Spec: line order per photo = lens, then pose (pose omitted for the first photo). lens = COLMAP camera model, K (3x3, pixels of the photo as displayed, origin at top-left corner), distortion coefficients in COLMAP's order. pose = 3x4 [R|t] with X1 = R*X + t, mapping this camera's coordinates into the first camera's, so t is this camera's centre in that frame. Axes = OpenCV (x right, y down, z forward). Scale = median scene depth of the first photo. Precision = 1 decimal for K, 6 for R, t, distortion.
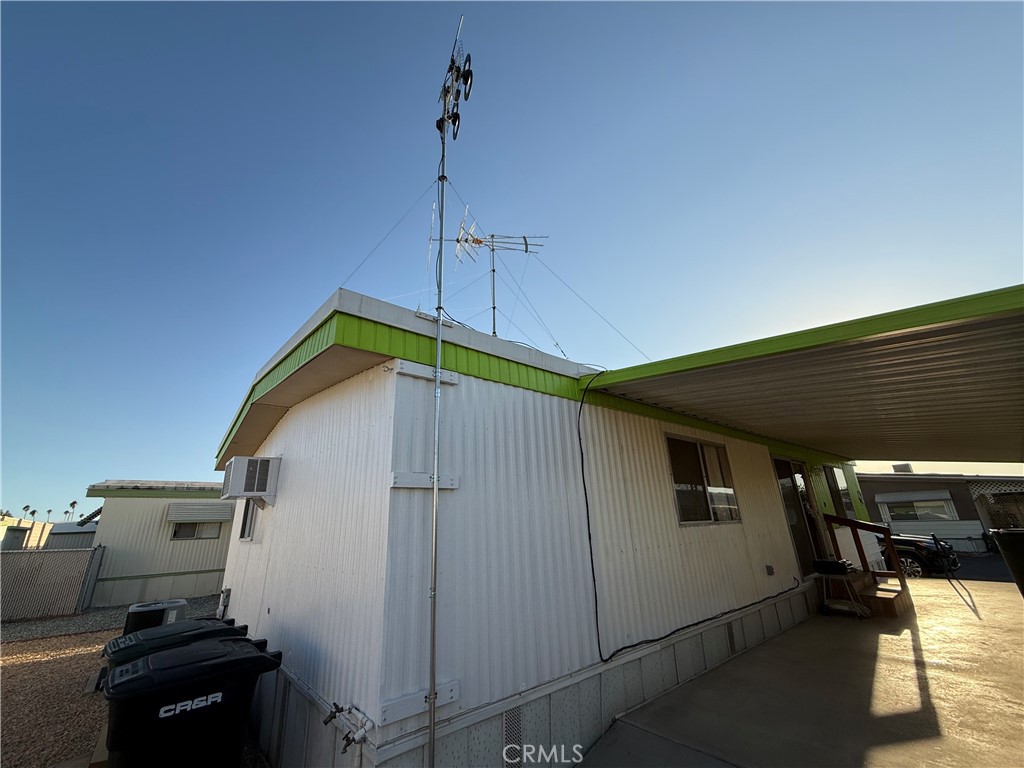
lens RADIAL K [[407.3, 0, 508.6], [0, 407.3, 384.0], [0, 0, 1]] dist [-0.002415, 0.004120]
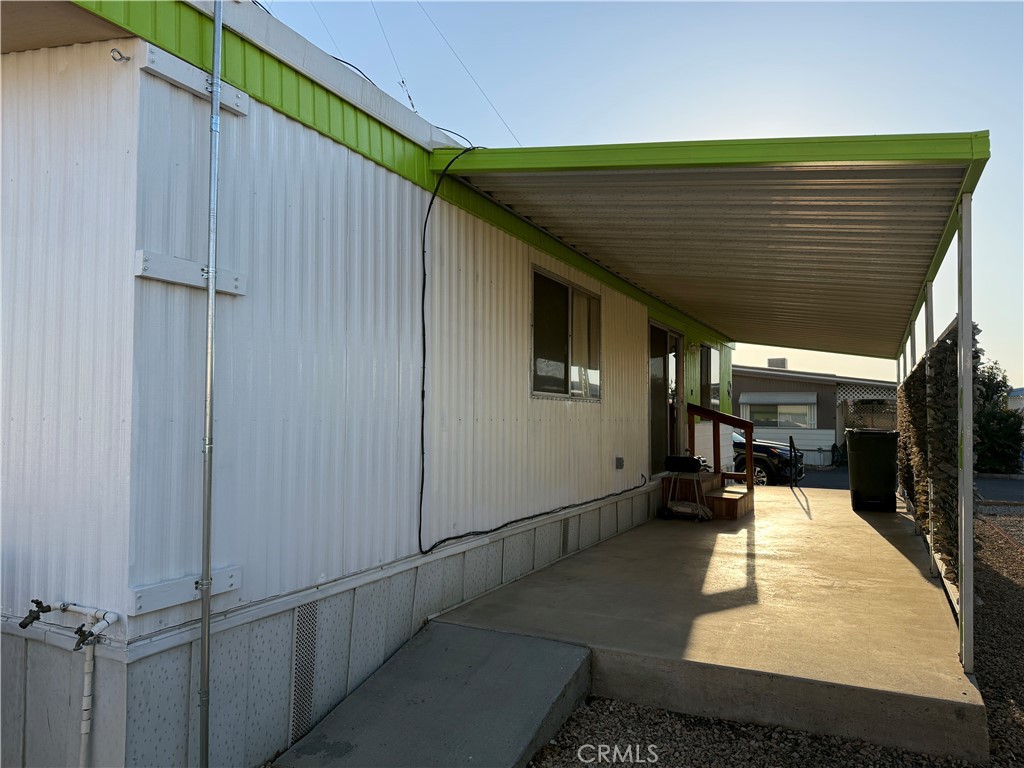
lens RADIAL K [[715.4, 0, 512.0], [0, 715.4, 384.0], [0, 0, 1]] dist [0.171156, -0.275144]
pose [[0.912904, 0.065129, 0.402944, -0.138057], [-0.174563, 0.954650, 0.241186, 0.036276], [-0.368962, -0.290519, 0.882873, -0.105776]]
